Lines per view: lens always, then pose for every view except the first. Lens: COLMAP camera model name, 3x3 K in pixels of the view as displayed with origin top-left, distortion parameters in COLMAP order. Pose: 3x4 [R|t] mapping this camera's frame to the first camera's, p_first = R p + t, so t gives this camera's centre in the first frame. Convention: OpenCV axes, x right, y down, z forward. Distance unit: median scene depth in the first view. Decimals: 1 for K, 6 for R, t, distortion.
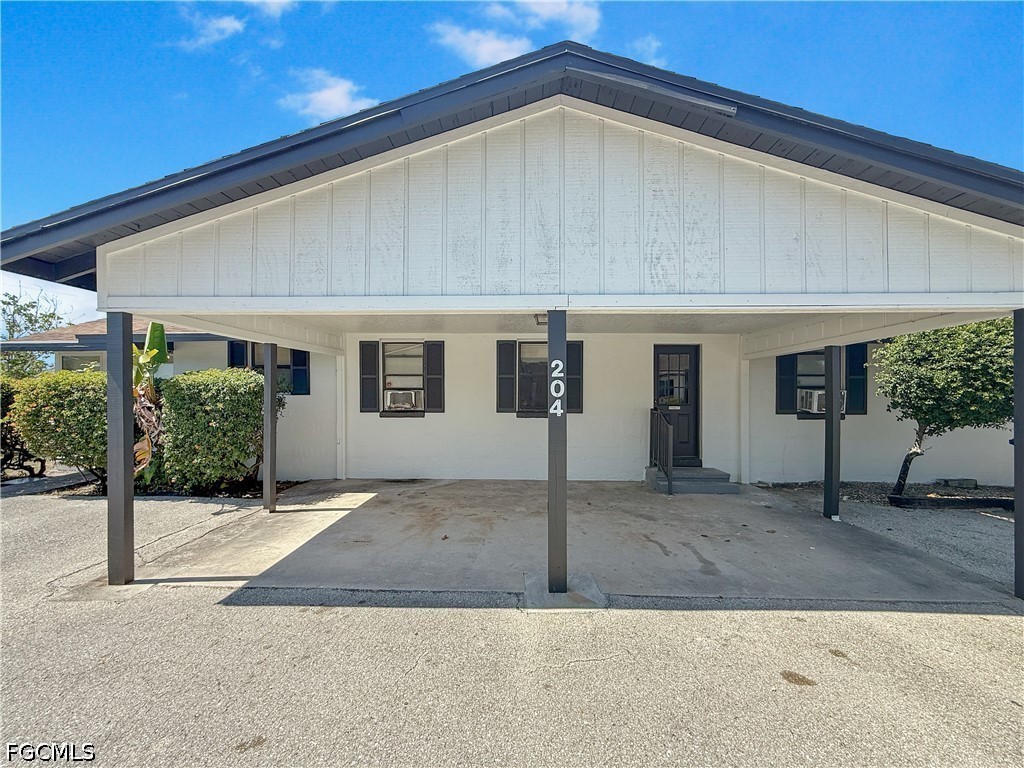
lens RADIAL K [[413.1, 0, 509.9], [0, 413.1, 391.1], [0, 0, 1]] dist [-0.001679, -0.000287]
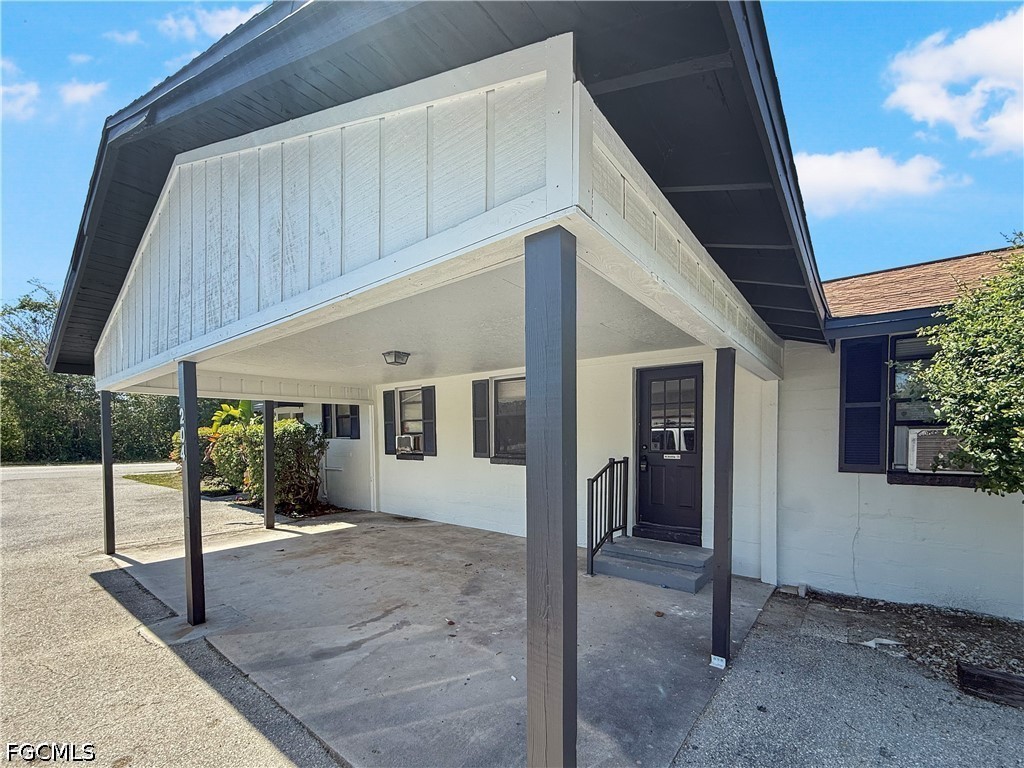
lens RADIAL K [[433.4, 0, 513.1], [0, 433.4, 441.9], [0, 0, 1]] dist [0.000612, -0.000109]
pose [[0.803262, 0.001974, -0.595623, 0.902059], [0.010195, 0.999802, 0.017062, 0.000356], [0.595539, -0.019778, 0.803083, 0.368897]]
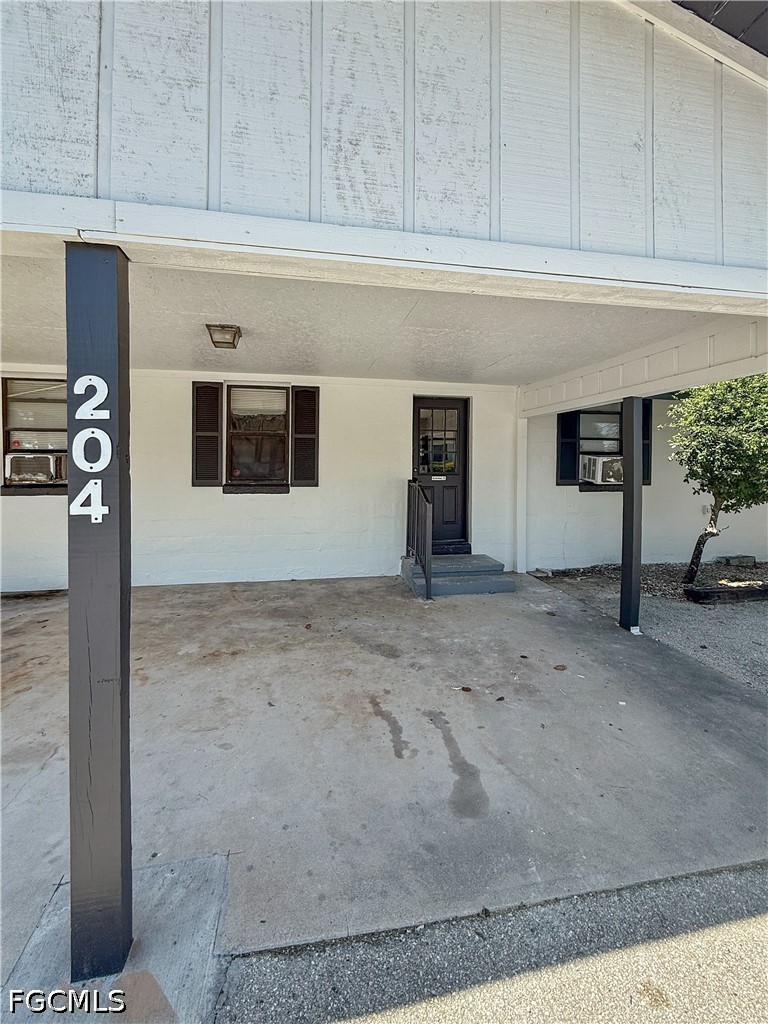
lens RADIAL K [[429.3, 0, 379.4], [0, 429.3, 460.4], [0, 0, 1]] dist [-0.002159, -0.000546]
pose [[0.978342, 0.003502, 0.206965, 0.178800], [-0.005905, 0.999922, 0.010992, -0.001833], [-0.206910, -0.011976, 0.978287, 0.342446]]
